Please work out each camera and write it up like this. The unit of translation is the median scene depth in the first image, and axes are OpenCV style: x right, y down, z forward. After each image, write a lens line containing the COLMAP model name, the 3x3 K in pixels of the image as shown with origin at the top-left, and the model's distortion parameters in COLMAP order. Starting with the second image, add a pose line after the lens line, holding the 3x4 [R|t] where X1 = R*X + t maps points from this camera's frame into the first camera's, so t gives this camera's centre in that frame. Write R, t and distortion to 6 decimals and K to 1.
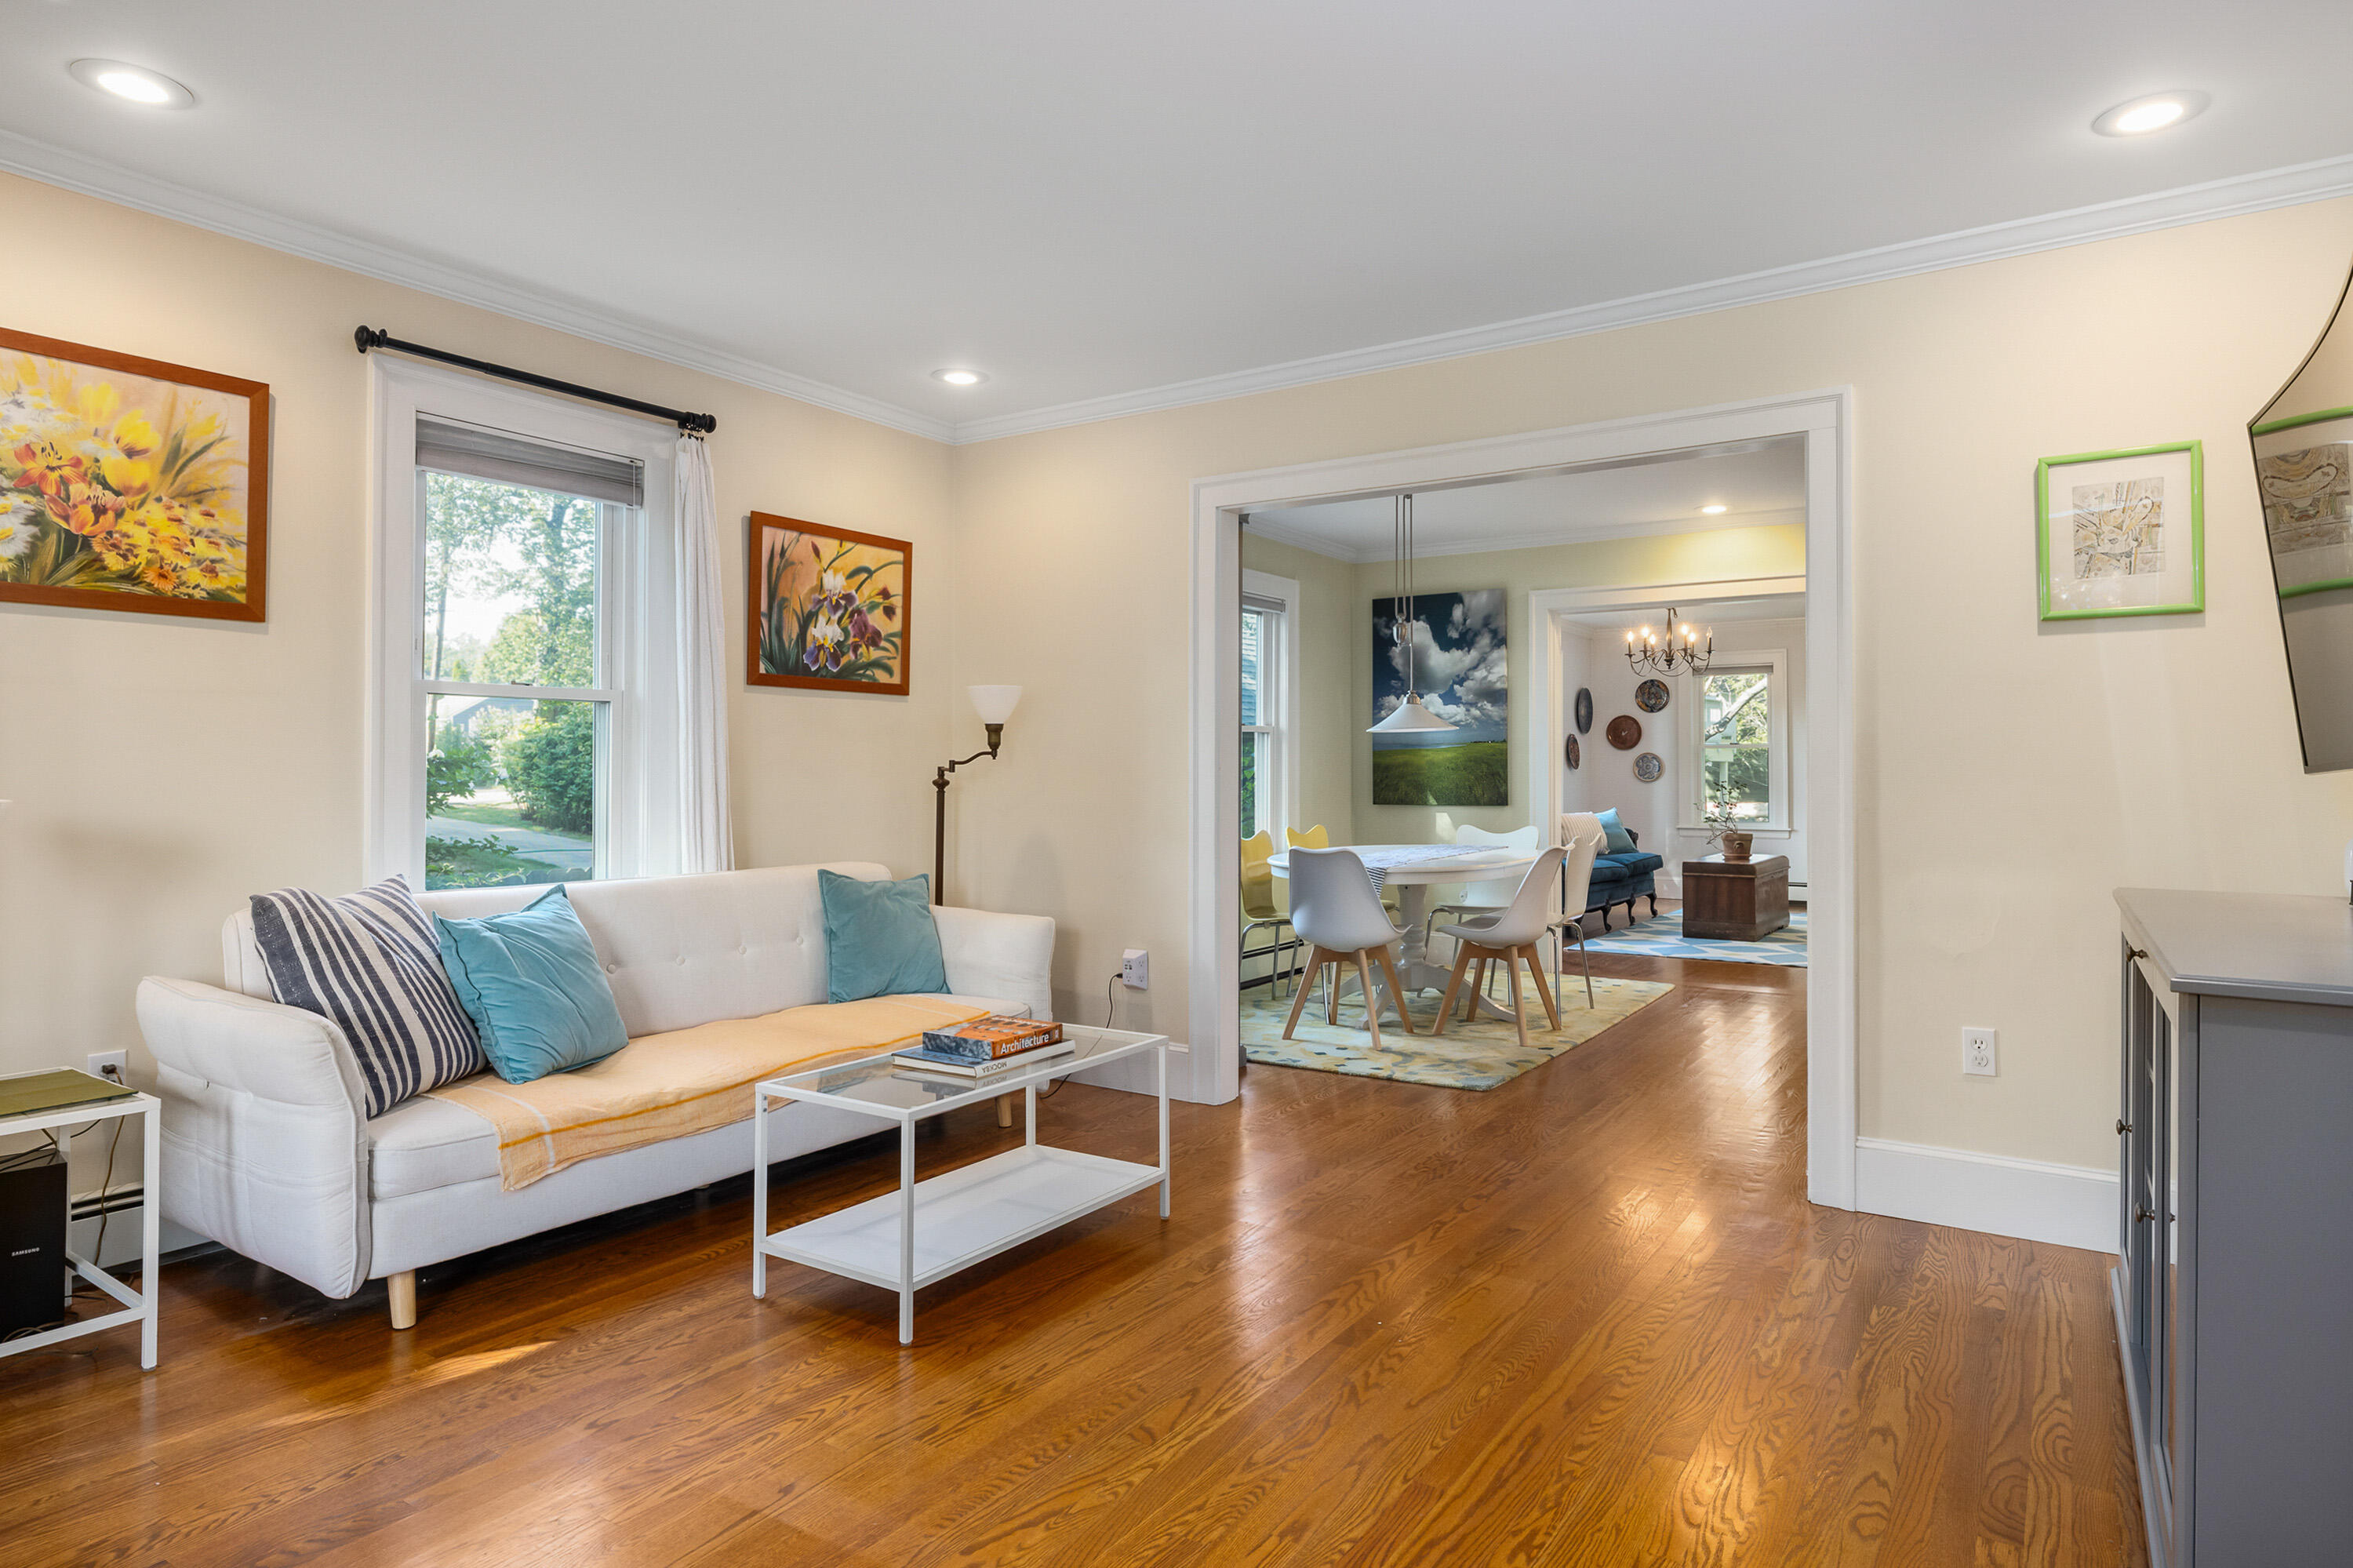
lens RADIAL K [[1326.3, 0, 1181.7], [0, 1326.3, 766.2], [0, 0, 1]] dist [-0.004382, -0.003146]
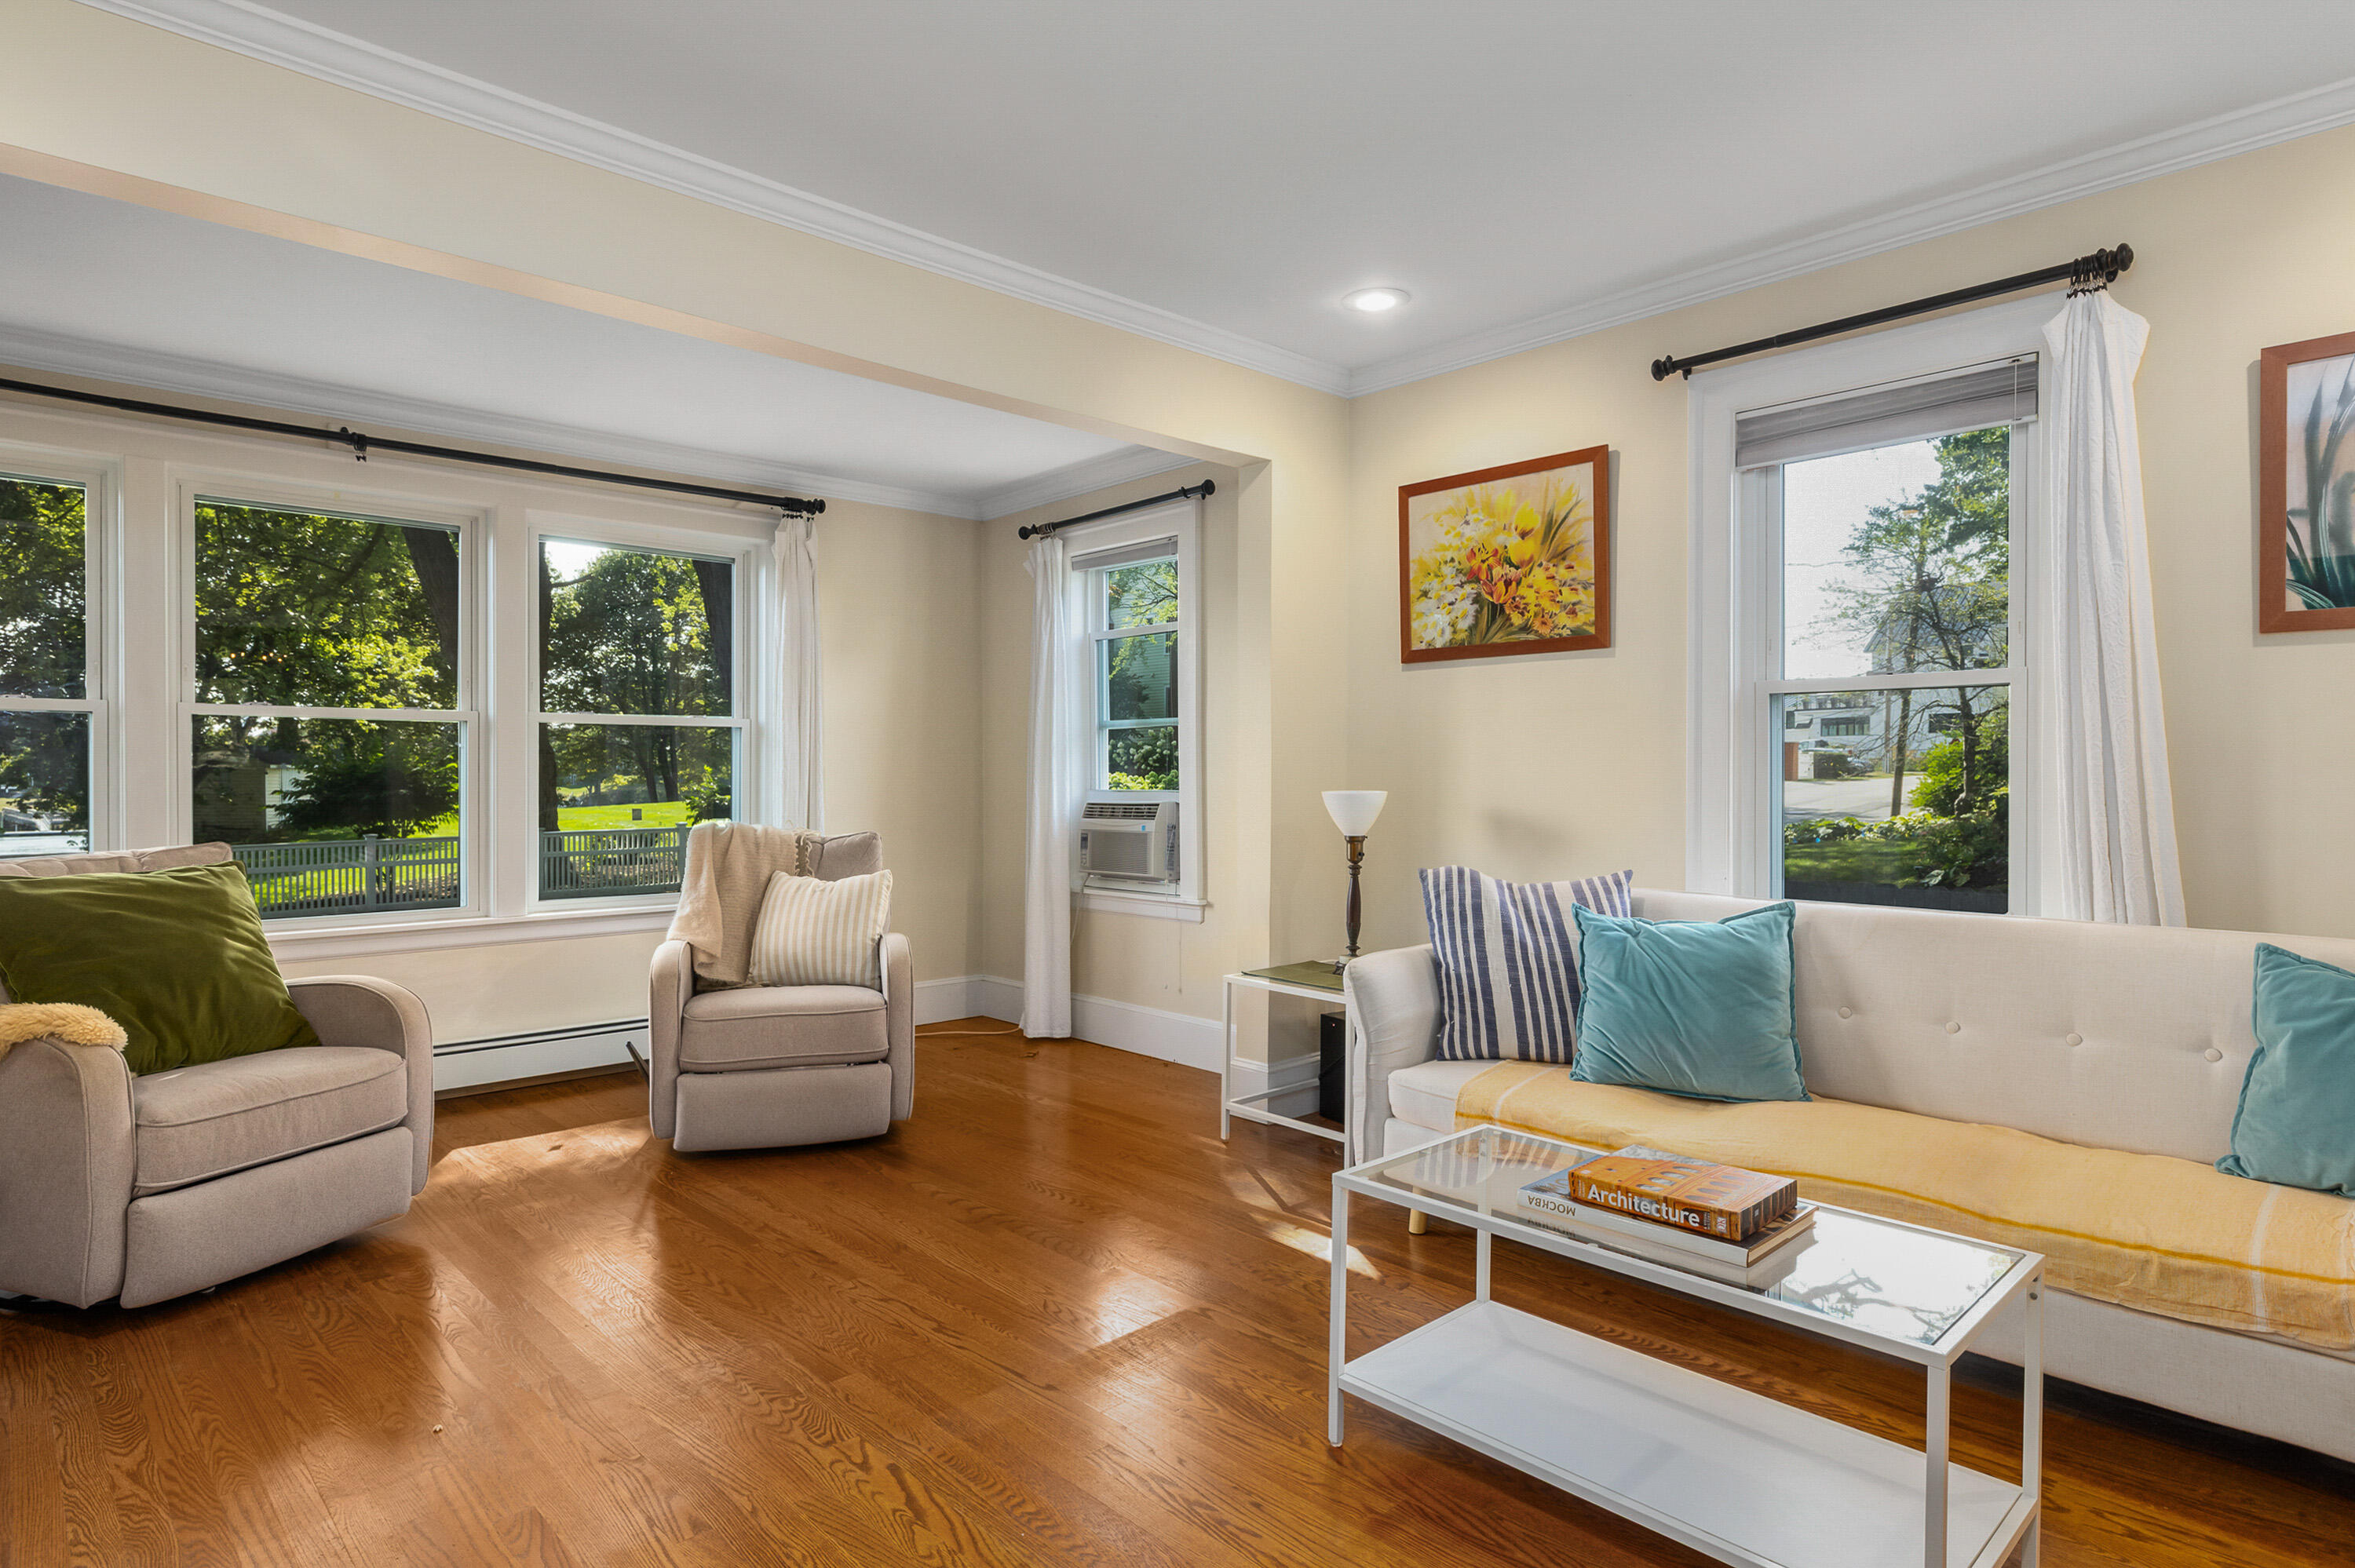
lens RADIAL K [[1268.5, 0, 1174.3], [0, 1268.5, 777.0], [0, 0, 1]] dist [0.006899, 0.001418]
pose [[-0.224218, 0.003130, -0.974534, 0.553358], [0.003654, 0.999991, 0.002371, 0.002944], [0.974532, -0.003030, -0.224228, 0.976979]]
